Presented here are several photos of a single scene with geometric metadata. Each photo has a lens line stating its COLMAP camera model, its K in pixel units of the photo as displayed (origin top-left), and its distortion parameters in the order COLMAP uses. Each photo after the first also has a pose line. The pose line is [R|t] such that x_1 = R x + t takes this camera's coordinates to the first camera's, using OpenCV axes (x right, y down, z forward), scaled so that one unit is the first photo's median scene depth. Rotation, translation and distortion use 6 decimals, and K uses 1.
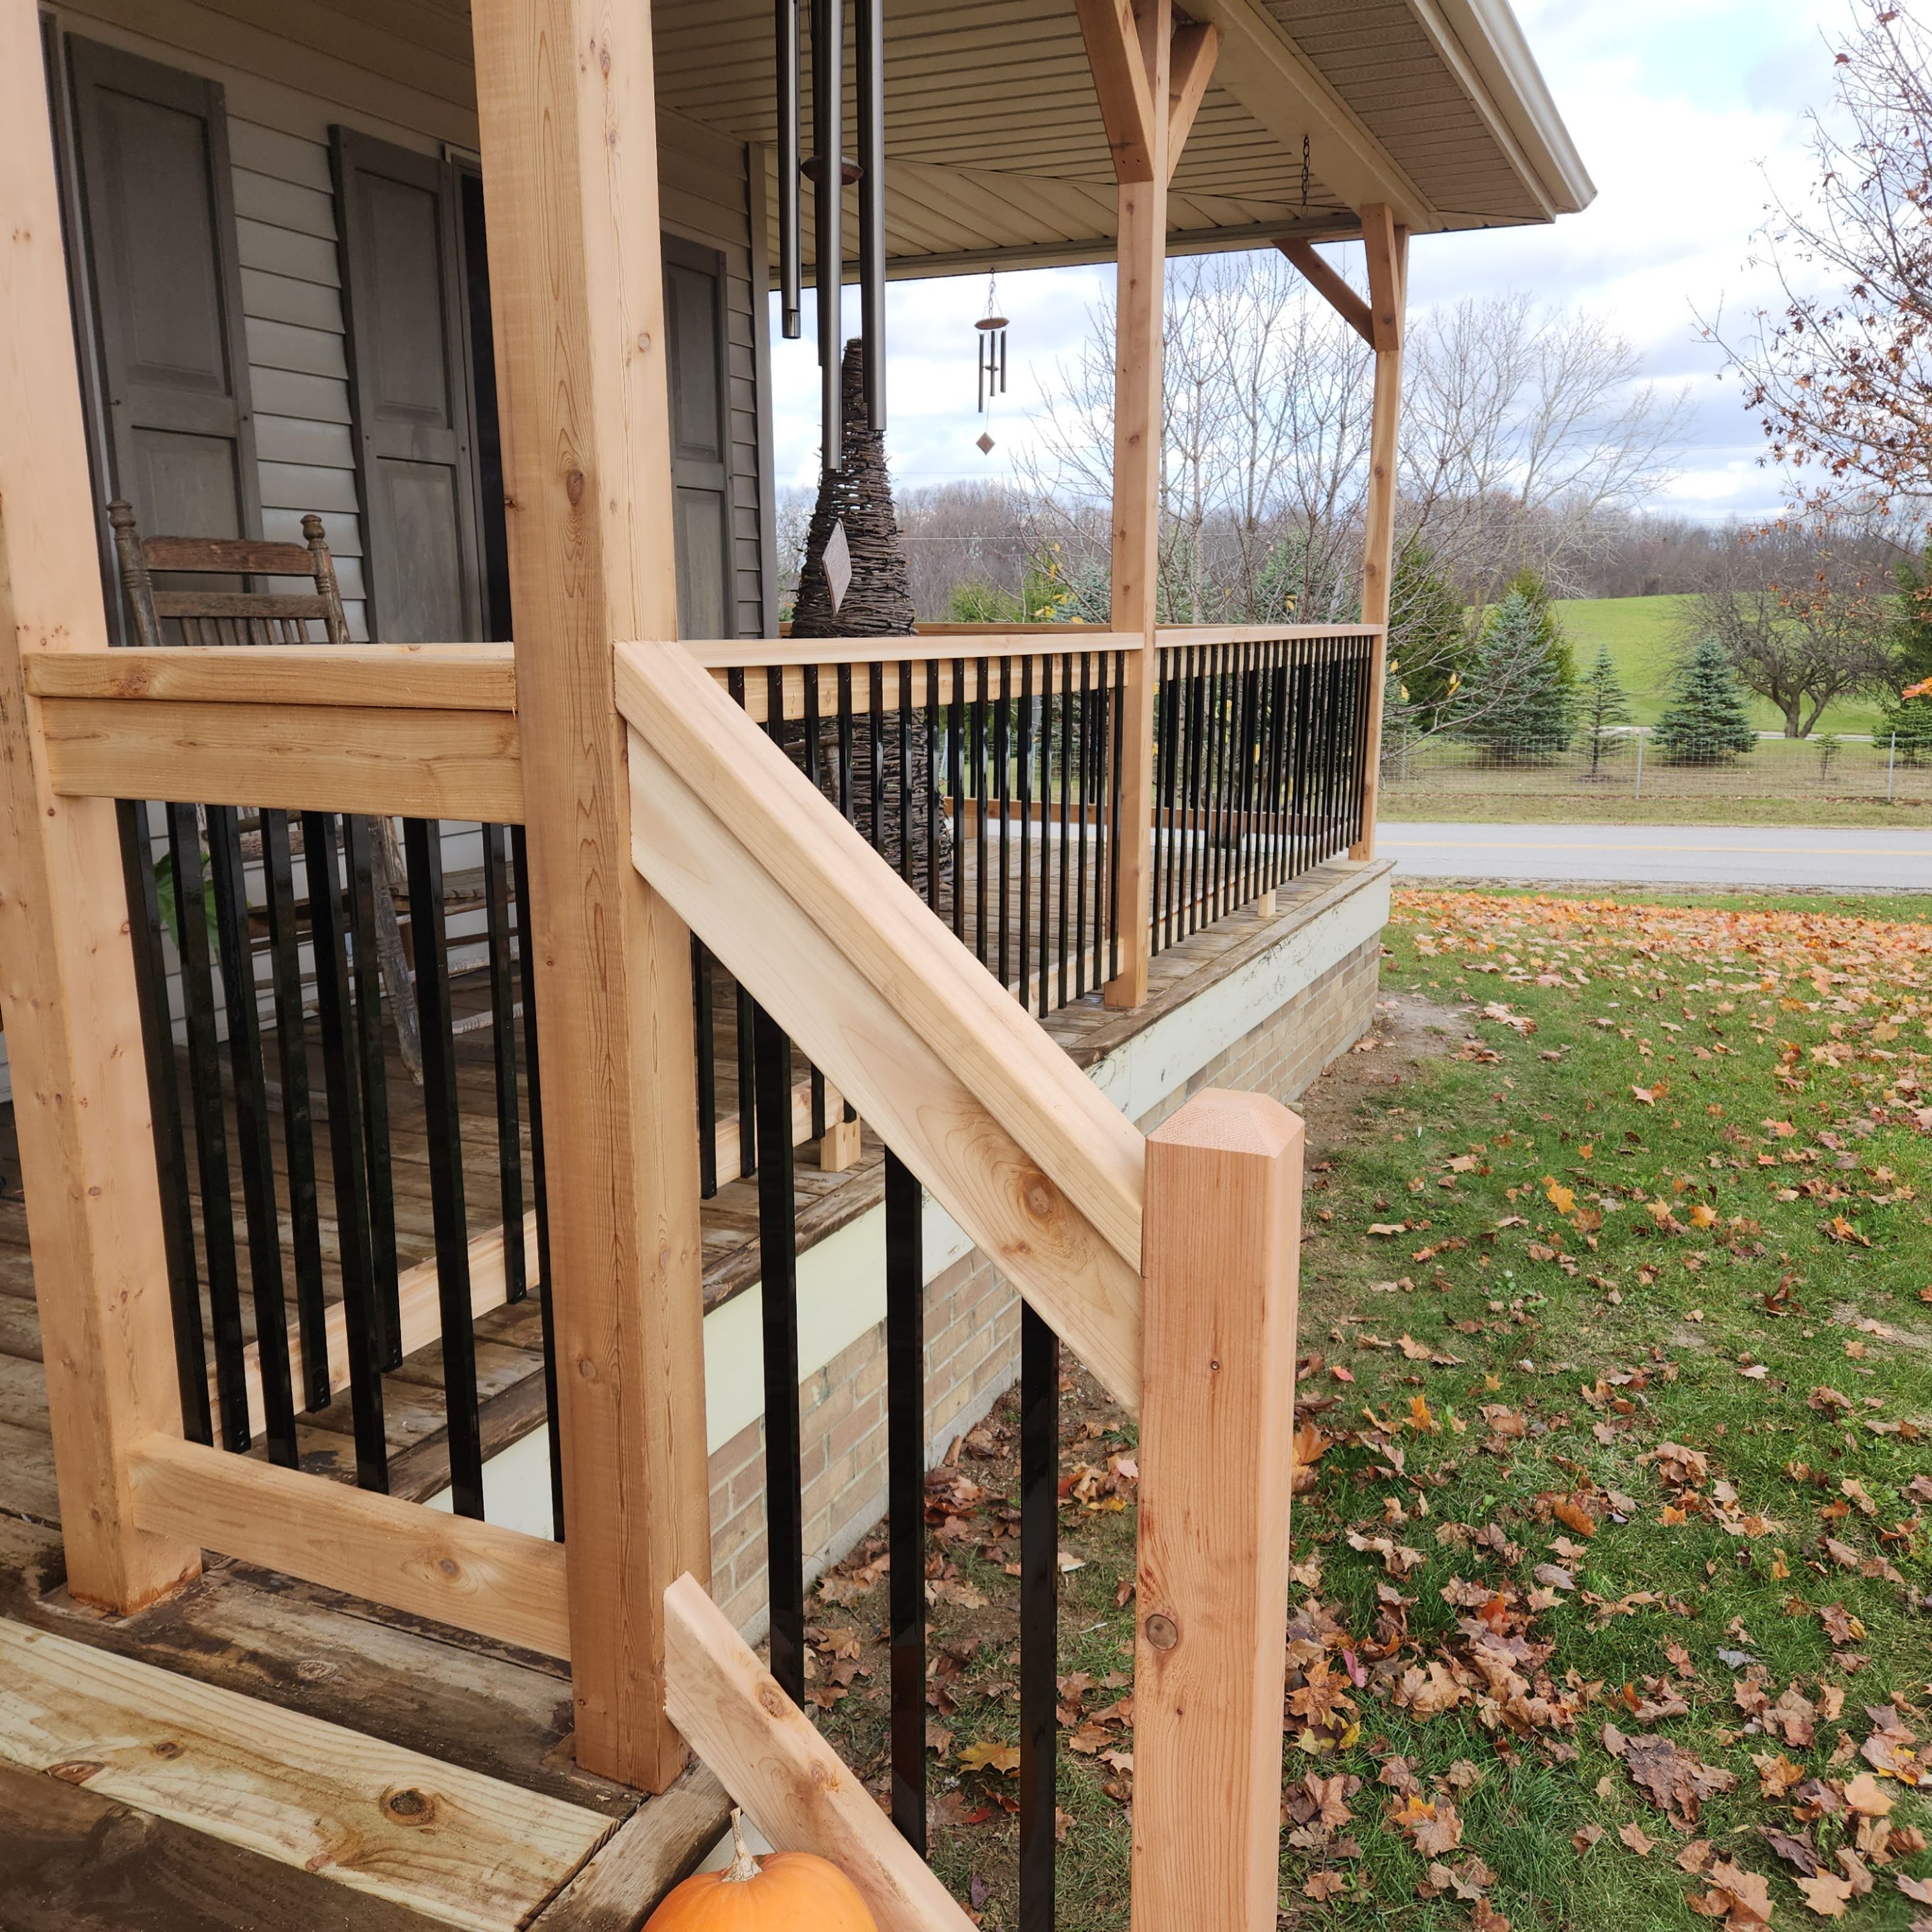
lens RADIAL K [[1714.8, 0, 966.0], [0, 1714.8, 966.0], [0, 0, 1]] dist [0.086415, -0.078765]
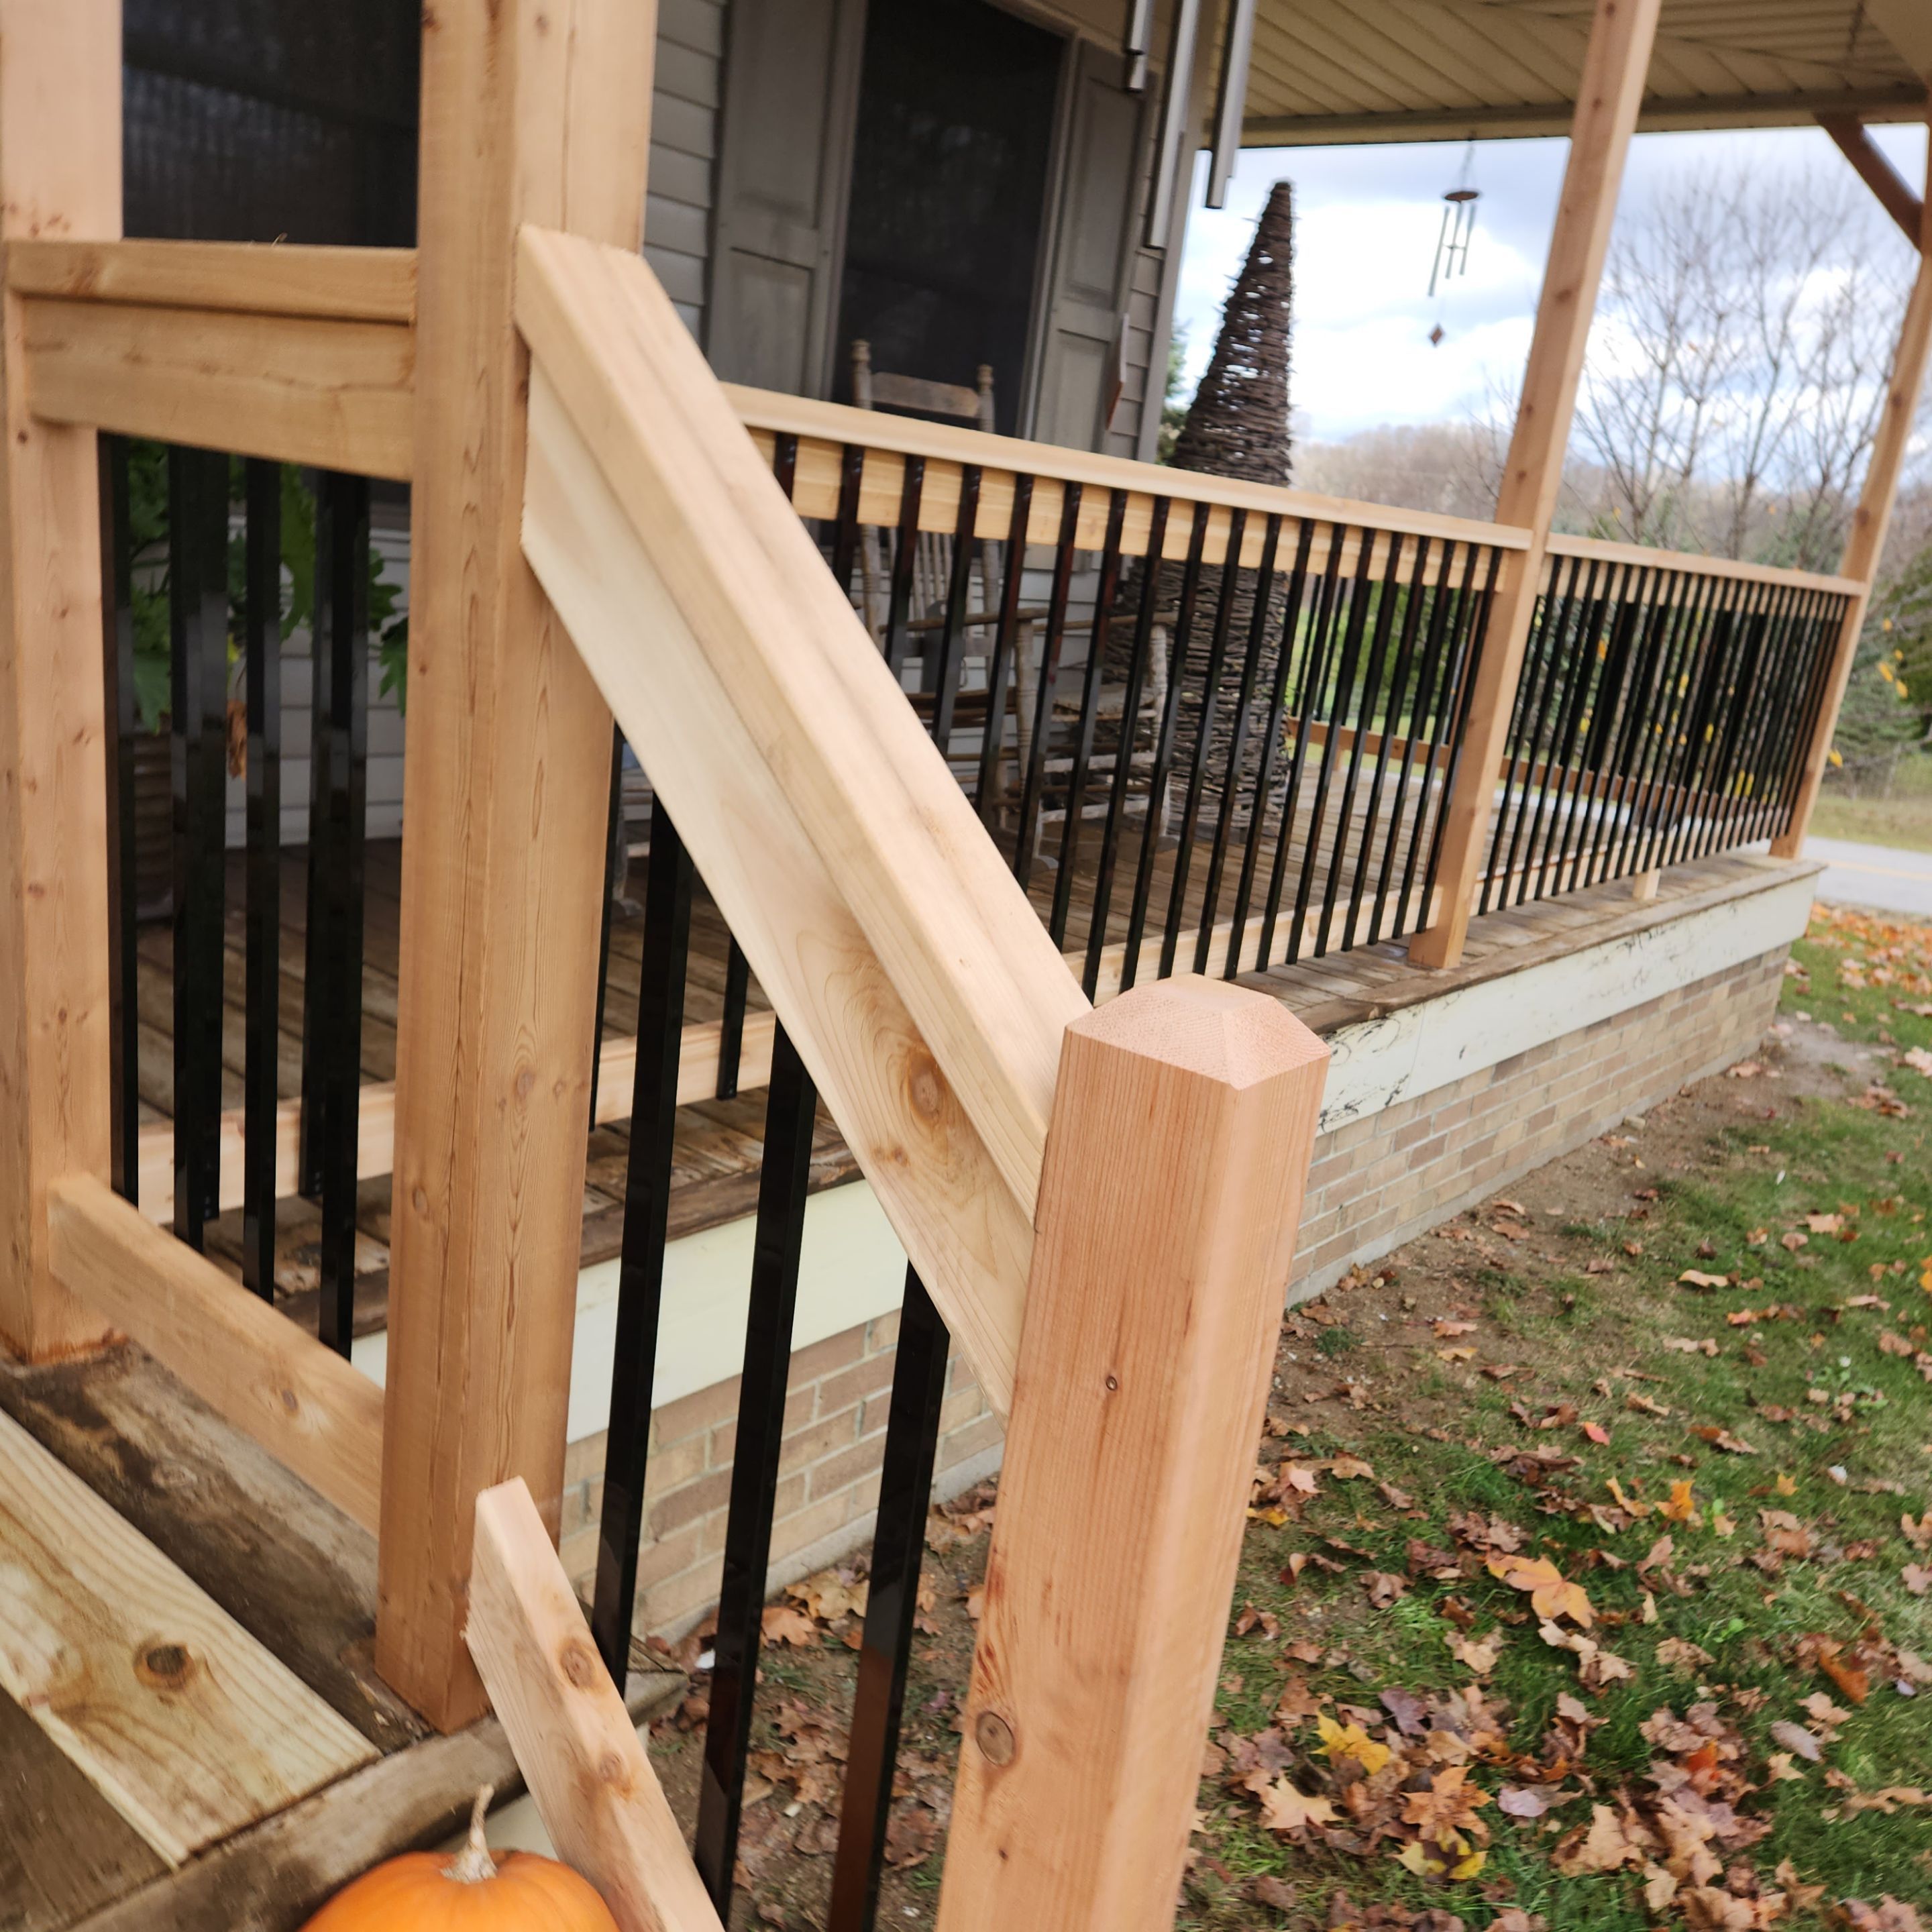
lens RADIAL K [[1736.0, 0, 962.5], [0, 1736.0, 993.6], [0, 0, 1]] dist [0.038288, 0.003870]
pose [[0.961203, 0.172815, -0.214998, 0.071545], [-0.160979, 0.984362, 0.071532, 0.016100], [0.223997, -0.034147, 0.973991, 0.119214]]
